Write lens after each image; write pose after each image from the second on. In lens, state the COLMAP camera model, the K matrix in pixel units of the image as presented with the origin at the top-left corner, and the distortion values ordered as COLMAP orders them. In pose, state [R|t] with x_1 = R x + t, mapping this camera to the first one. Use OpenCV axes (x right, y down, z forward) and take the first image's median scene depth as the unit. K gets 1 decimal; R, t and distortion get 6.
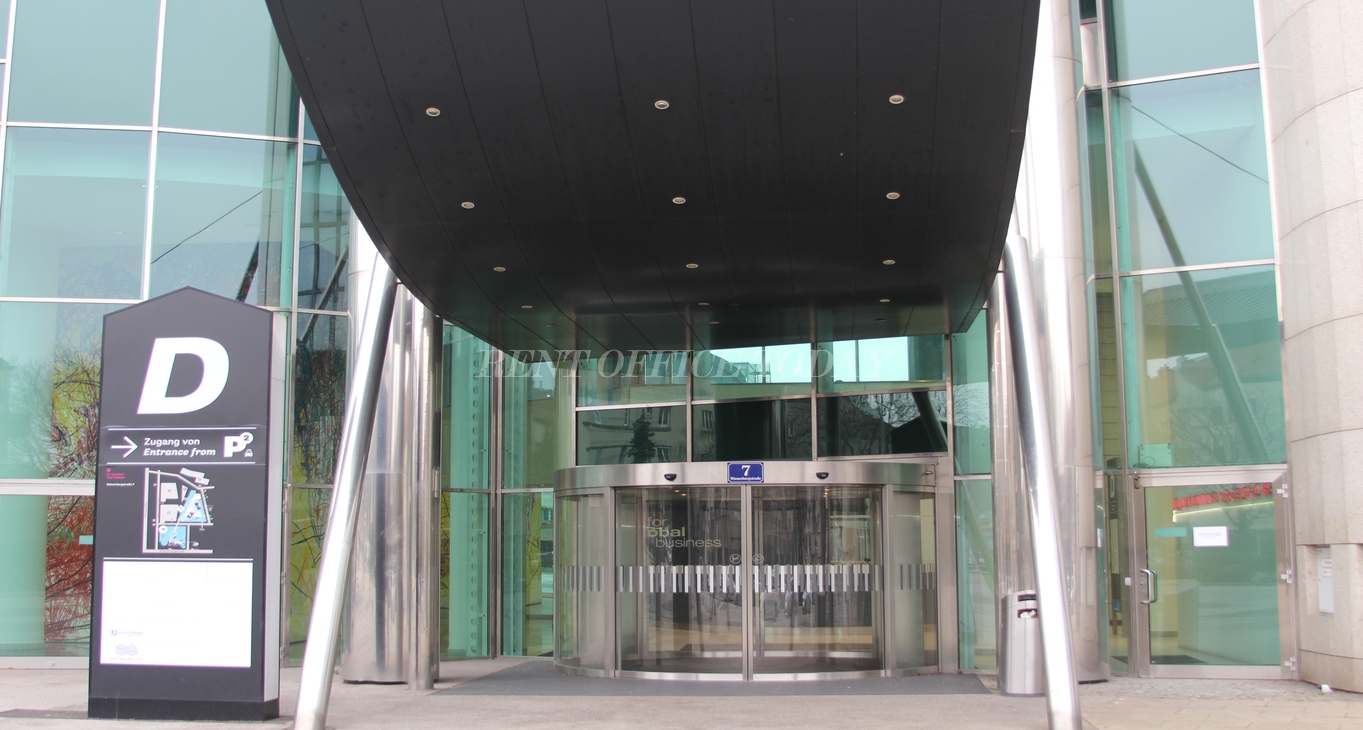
lens RADIAL K [[1445.5, 0, 850.5], [0, 1445.5, 362.9], [0, 0, 1]] dist [-0.082236, -0.000518]
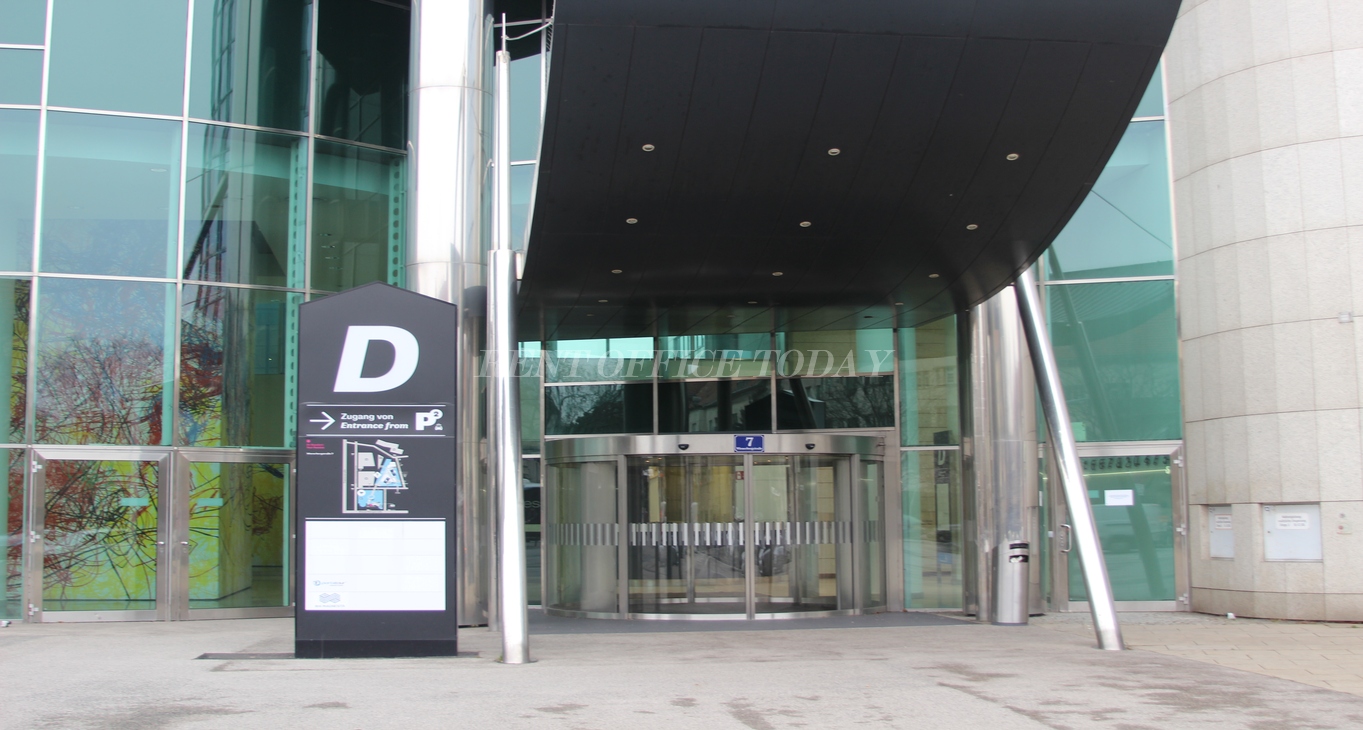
lens RADIAL K [[1444.4, 0, 681.5], [0, 1444.4, 365.0], [0, 0, 1]] dist [-0.093391, 0.013272]
pose [[0.984499, 0.017464, 0.174520, -0.432076], [-0.022323, 0.999415, 0.025920, -0.022095], [-0.173965, -0.029414, 0.984312, -0.188749]]
